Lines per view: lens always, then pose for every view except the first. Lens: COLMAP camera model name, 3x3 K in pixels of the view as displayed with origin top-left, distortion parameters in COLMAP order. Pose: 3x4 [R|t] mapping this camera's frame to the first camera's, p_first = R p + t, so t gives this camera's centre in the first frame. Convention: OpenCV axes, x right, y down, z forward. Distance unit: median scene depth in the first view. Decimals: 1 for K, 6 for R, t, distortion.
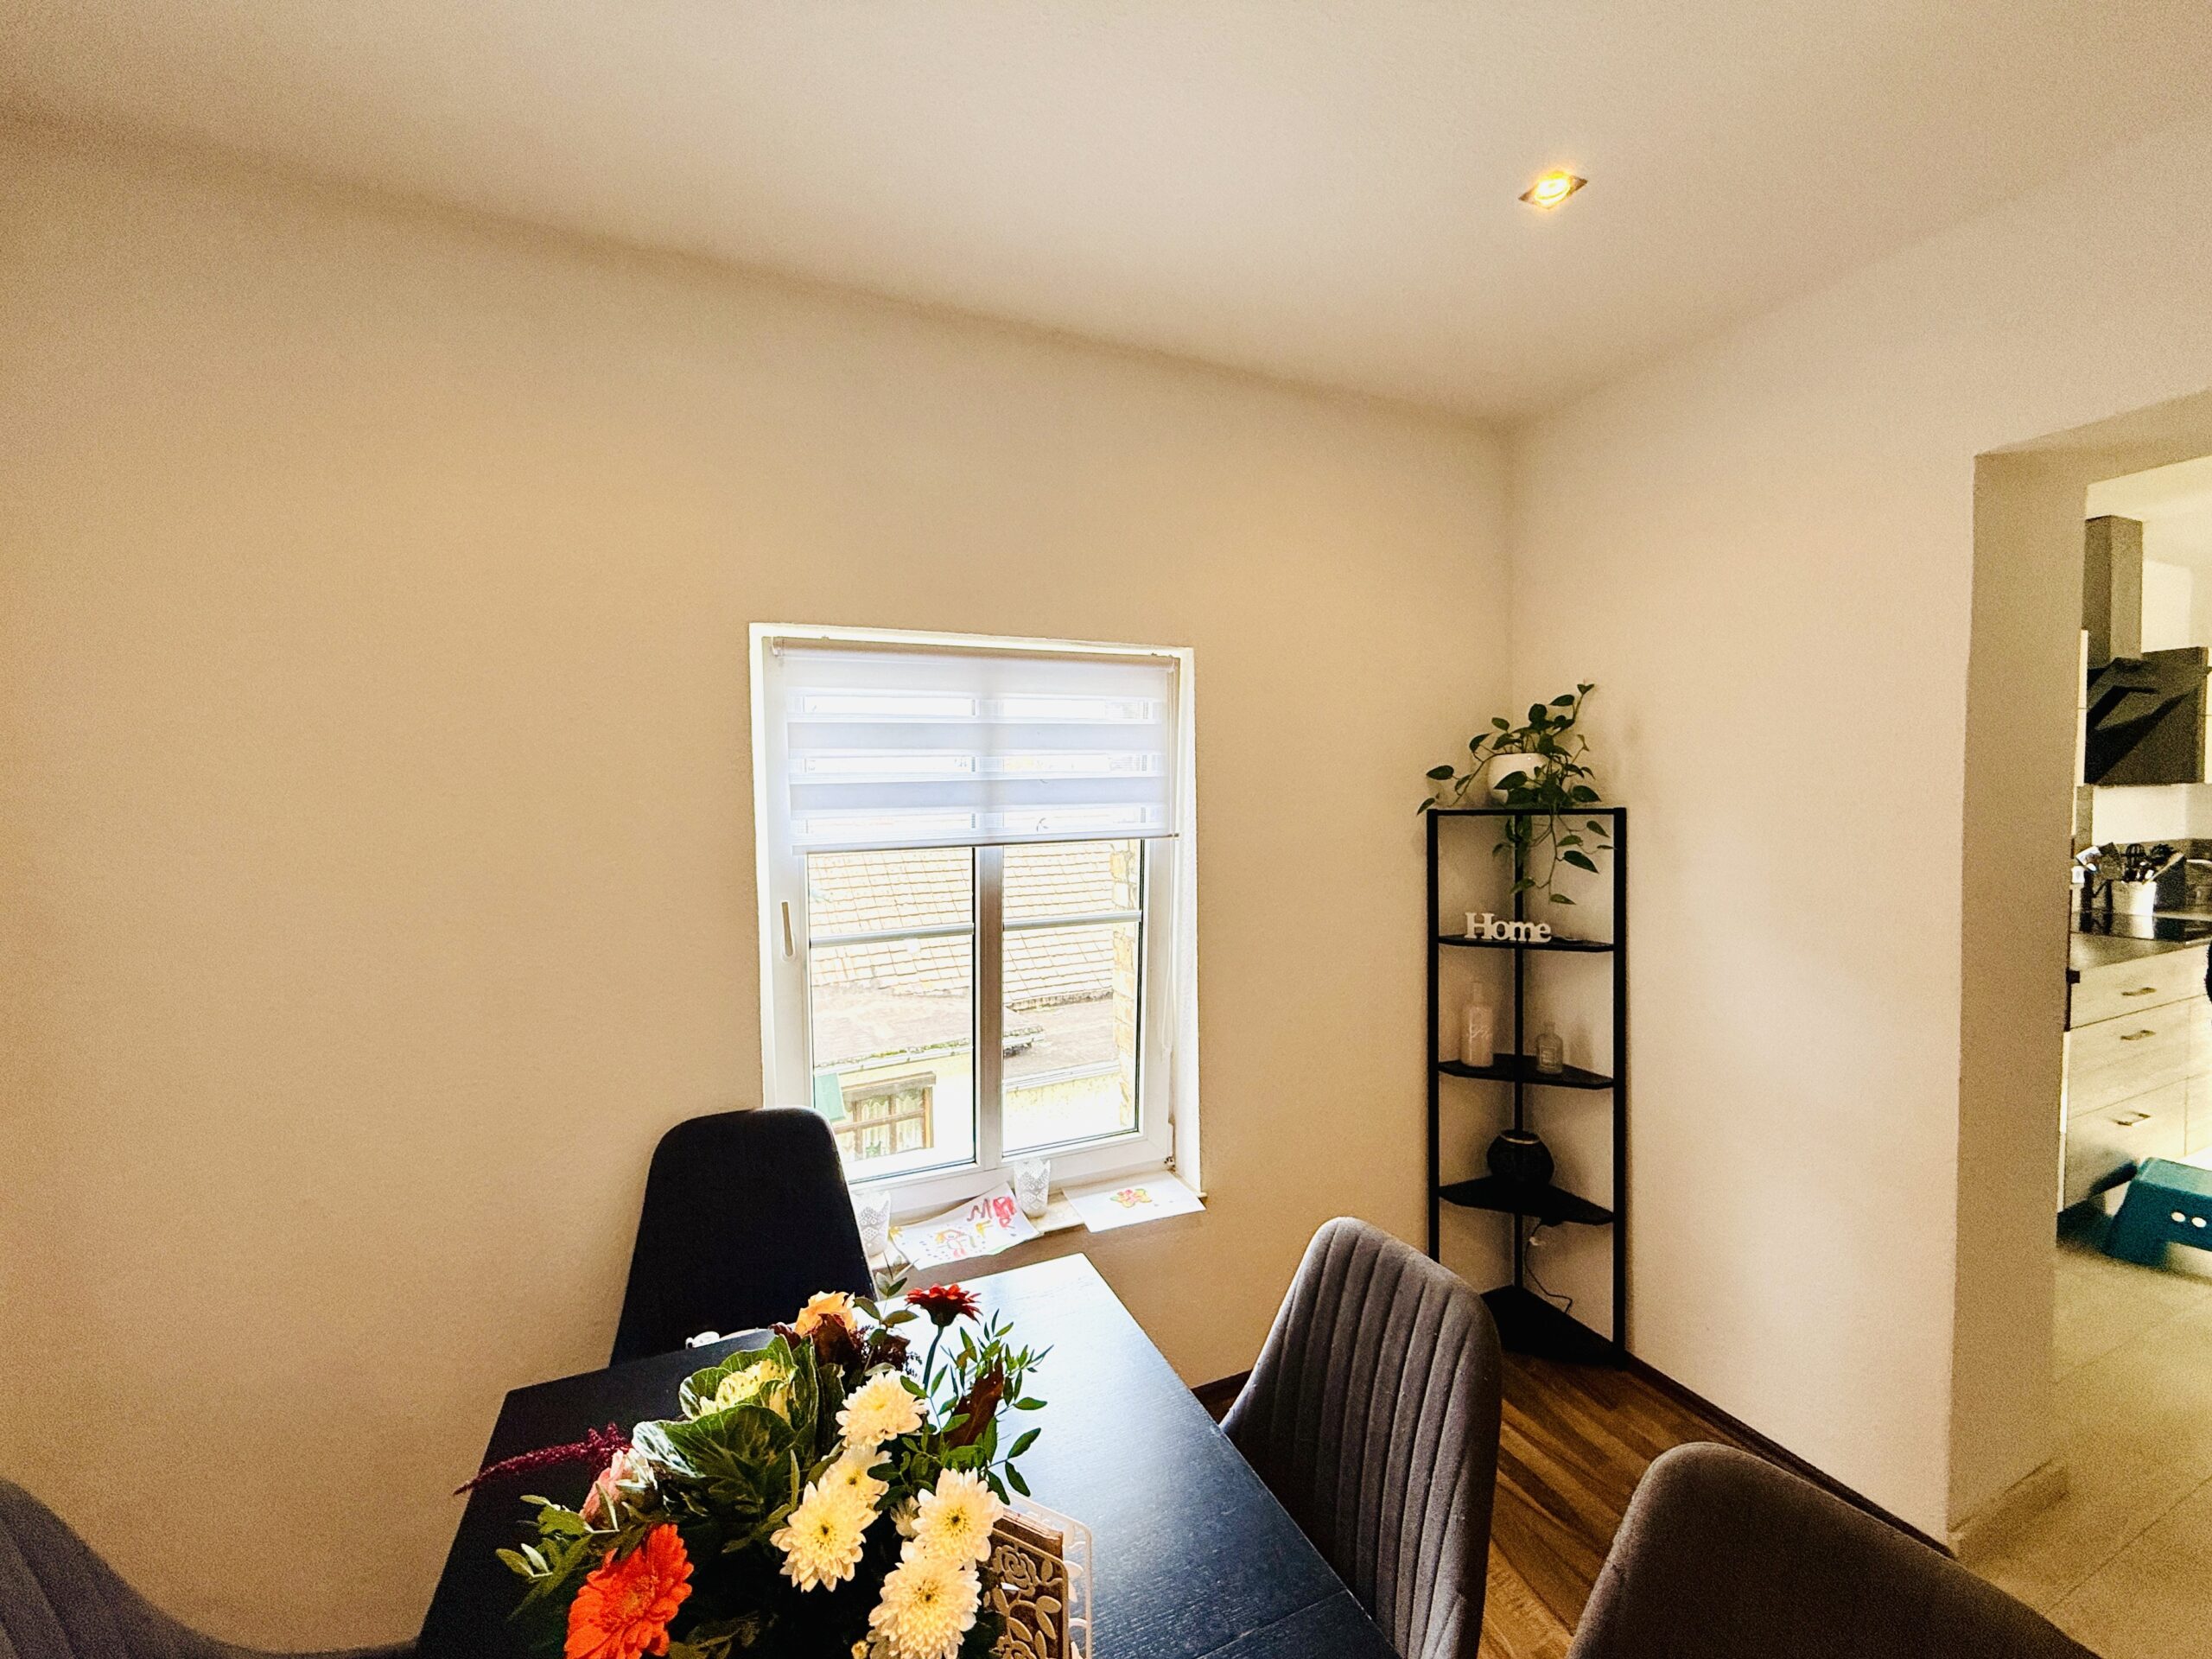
lens RADIAL K [[883.8, 0, 1108.8], [0, 883.8, 829.9], [0, 0, 1]] dist [0.001541, 0.000072]
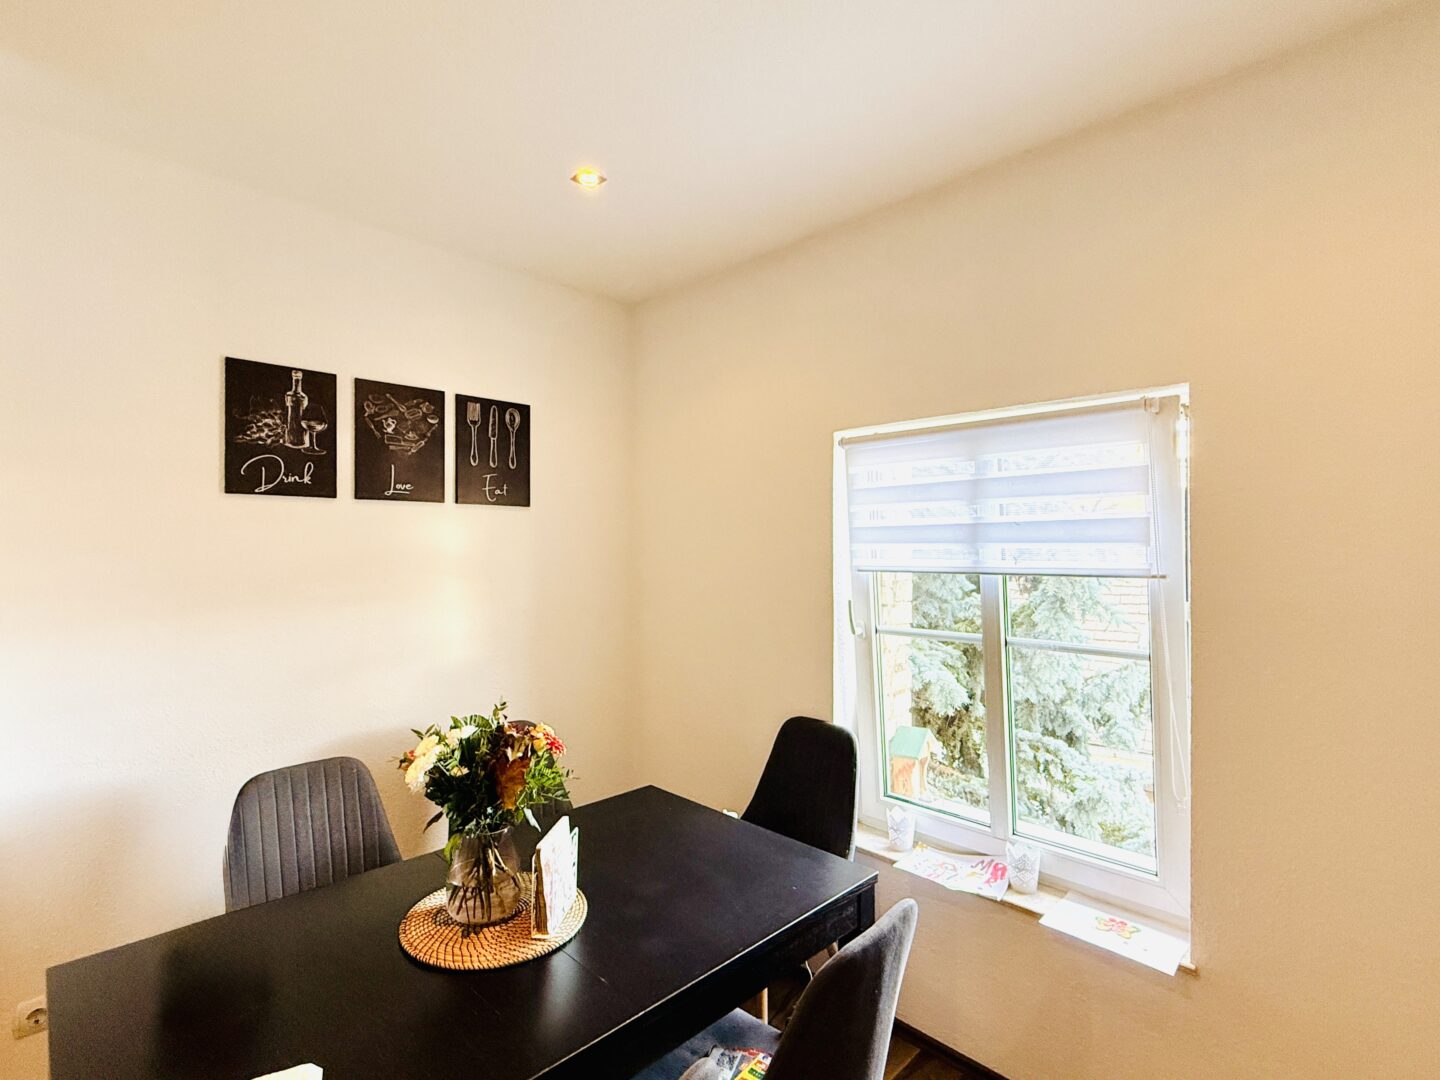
lens RADIAL K [[701.5, 0, 719.2], [0, 701.5, 538.6], [0, 0, 1]] dist [0.001794, 0.000382]
pose [[0.365700, 0.010981, -0.930668, 0.625973], [-0.040728, 0.999161, -0.004214, -0.013658], [0.929841, 0.039445, 0.365840, 0.259196]]
